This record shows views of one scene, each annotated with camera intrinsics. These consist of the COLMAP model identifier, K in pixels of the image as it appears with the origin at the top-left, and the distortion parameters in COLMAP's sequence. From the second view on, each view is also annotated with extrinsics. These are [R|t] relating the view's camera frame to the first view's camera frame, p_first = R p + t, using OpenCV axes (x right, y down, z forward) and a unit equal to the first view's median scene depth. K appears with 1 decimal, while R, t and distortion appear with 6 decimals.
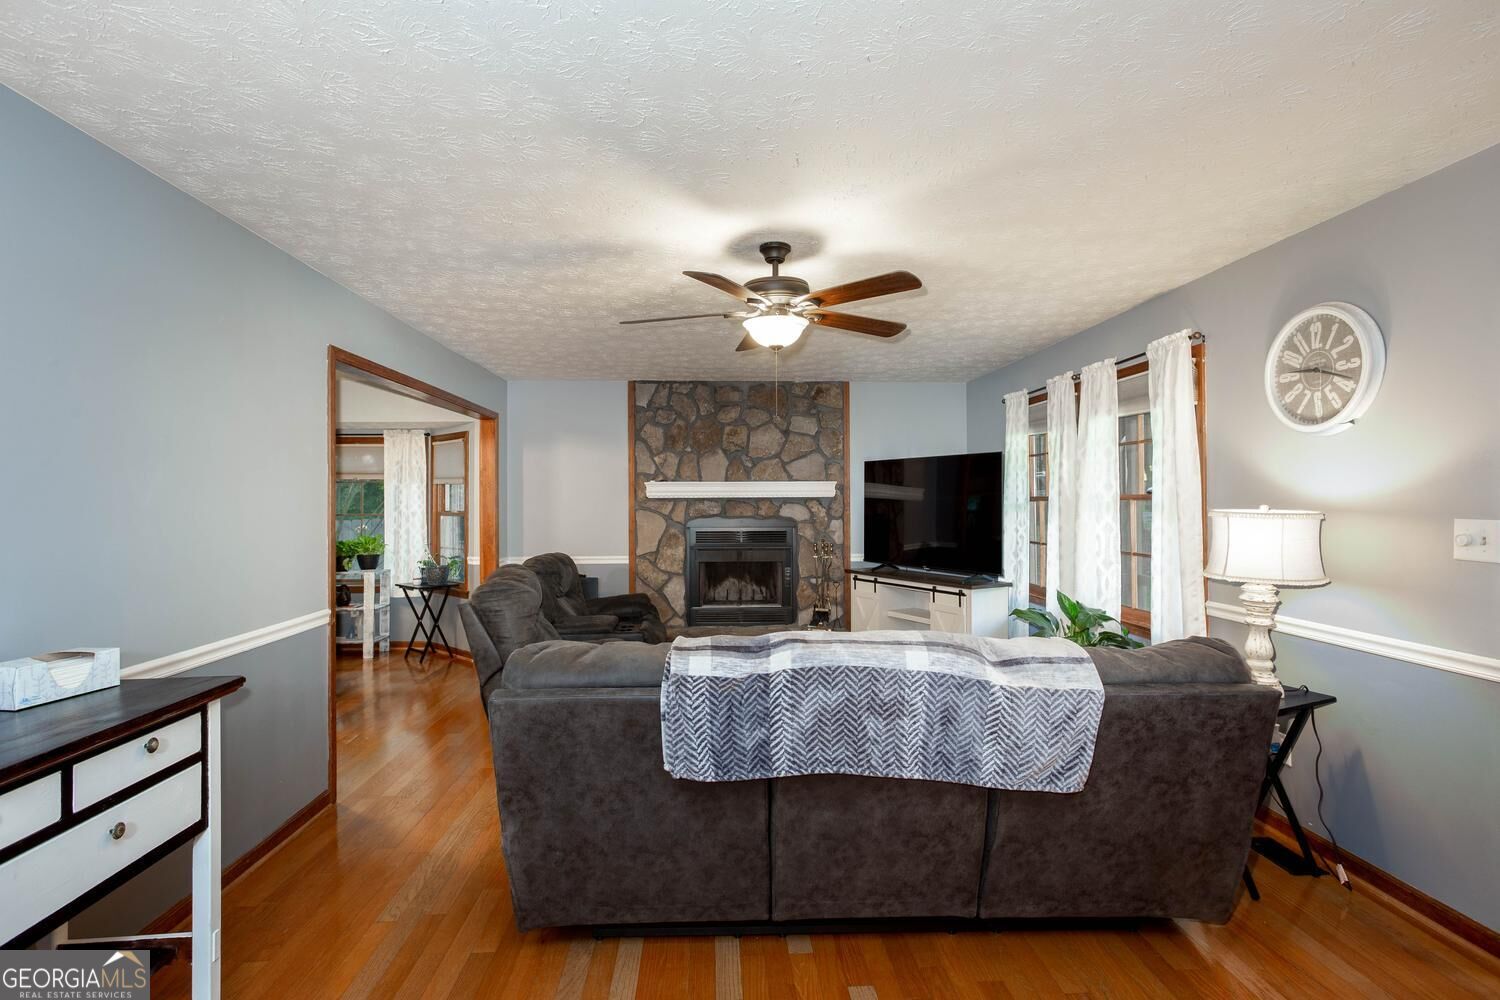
lens RADIAL K [[734.7, 0, 750.0], [0, 734.7, 500.0], [0, 0, 1]] dist [-0.001372, -0.000253]
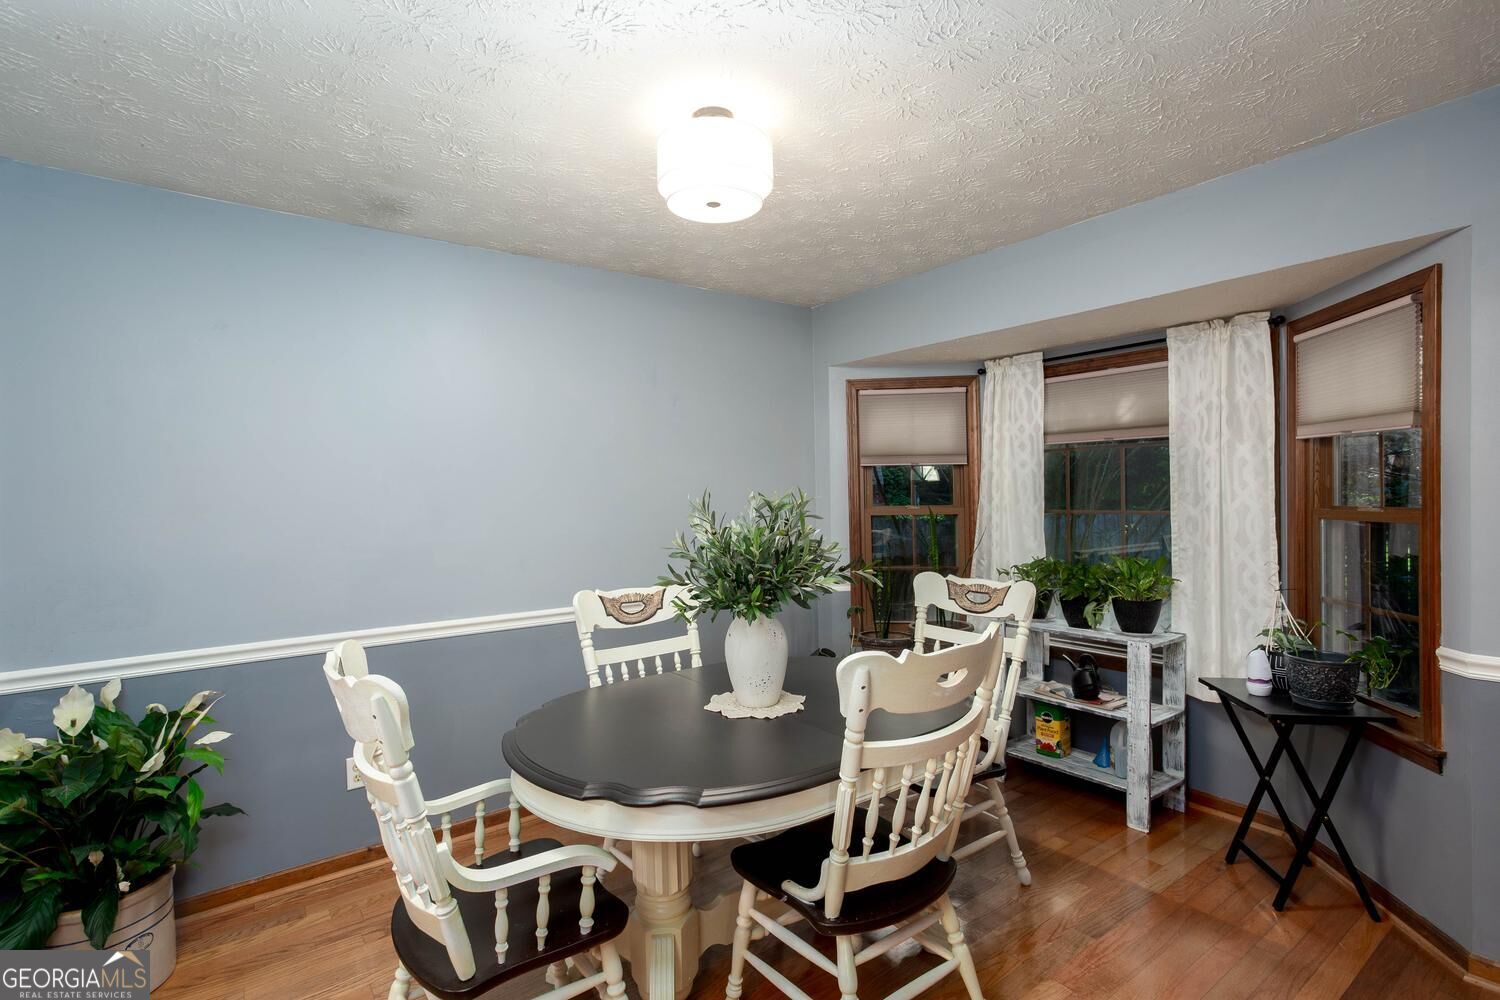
lens RADIAL K [[734.7, 0, 750.0], [0, 734.7, 500.0], [0, 0, 1]] dist [-0.001372, -0.000253]
pose [[0.560801, 0.001155, -0.827950, -0.277381], [0.018115, 0.999743, 0.013665, 0.001126], [0.827753, -0.022662, 0.560635, 0.548404]]
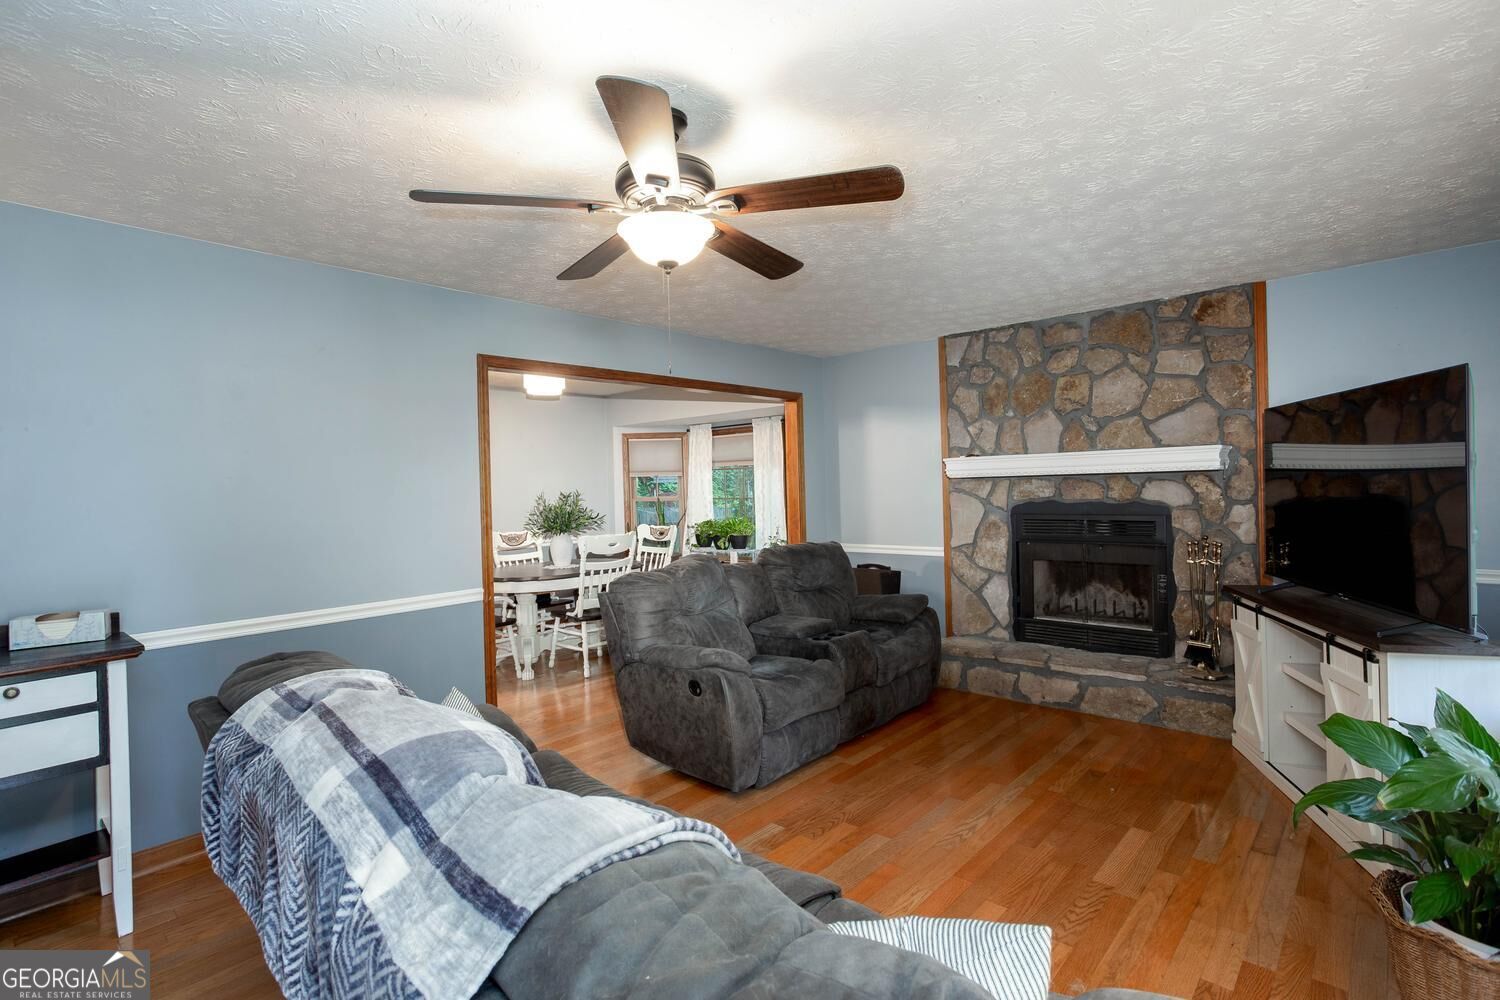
lens RADIAL K [[717.5, 0, 749.4], [0, 717.5, 491.7], [0, 0, 1]] dist [-0.001577, -0.000008]
pose [[0.704348, -0.008943, -0.709799, 0.259171], [0.023481, 0.999667, 0.010706, -0.001041], [0.709467, -0.024208, 0.704323, 0.267731]]
